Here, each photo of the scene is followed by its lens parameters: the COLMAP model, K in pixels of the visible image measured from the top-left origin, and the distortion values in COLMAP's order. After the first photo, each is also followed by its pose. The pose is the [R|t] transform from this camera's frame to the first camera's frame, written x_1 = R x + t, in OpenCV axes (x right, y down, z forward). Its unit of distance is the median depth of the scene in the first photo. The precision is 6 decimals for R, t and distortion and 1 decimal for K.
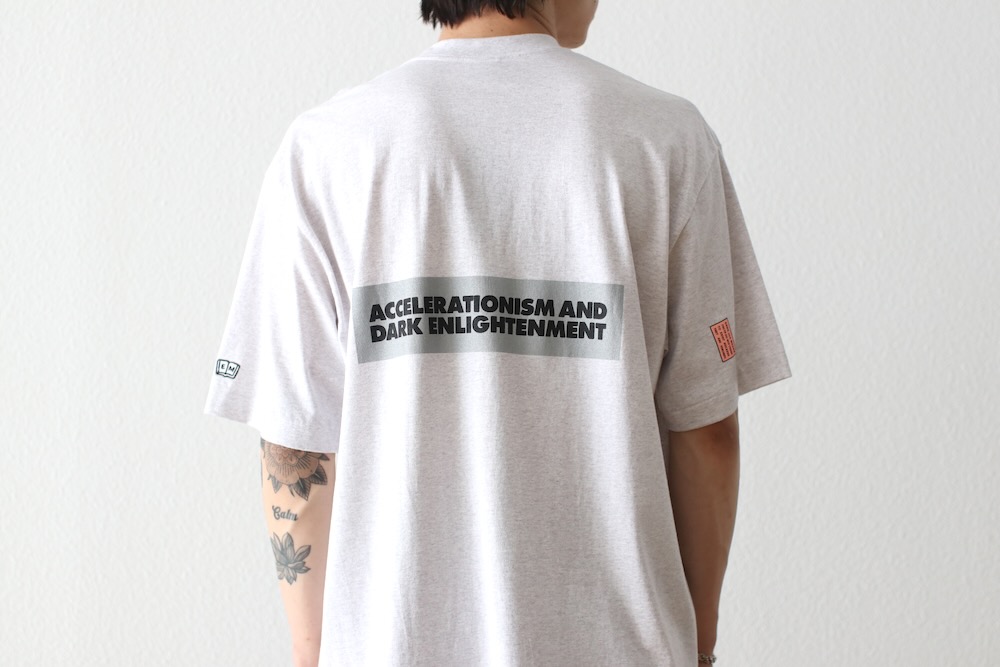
lens RADIAL K [[2463.2, 0, 498.0], [0, 2463.2, 329.1], [0, 0, 1]] dist [-0.165892, 0.000000]
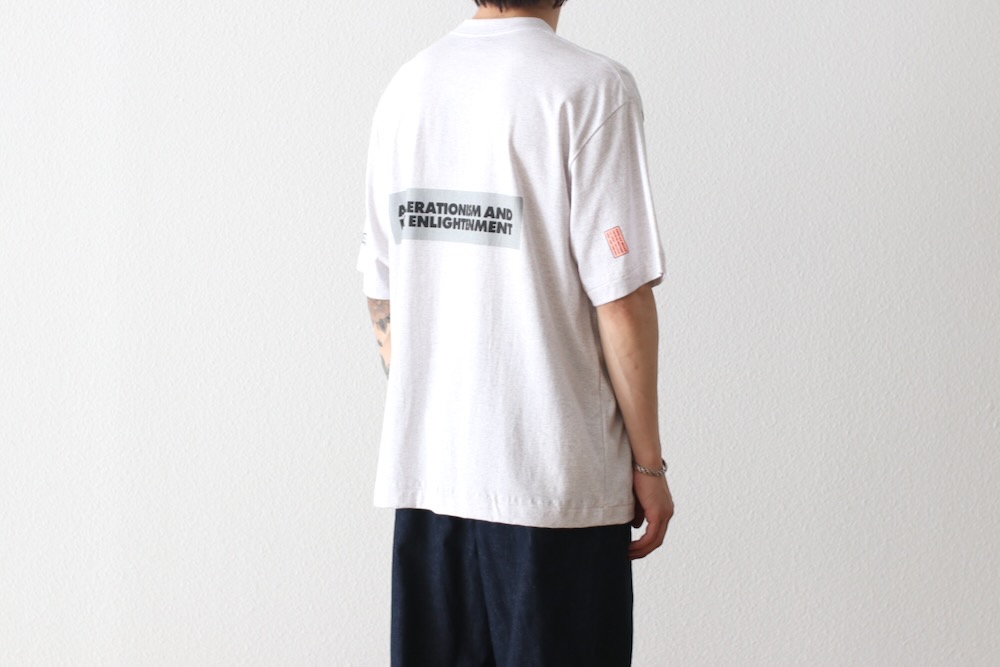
lens RADIAL K [[2582.1, 0, 472.6], [0, 2582.1, 331.4], [0, 0, 1]] dist [-0.165594, 0.000000]
pose [[0.999440, 0.008209, -0.032435, 0.059751], [-0.004587, 0.993900, 0.110192, -0.076642], [0.033142, -0.109981, 0.993381, -0.342931]]
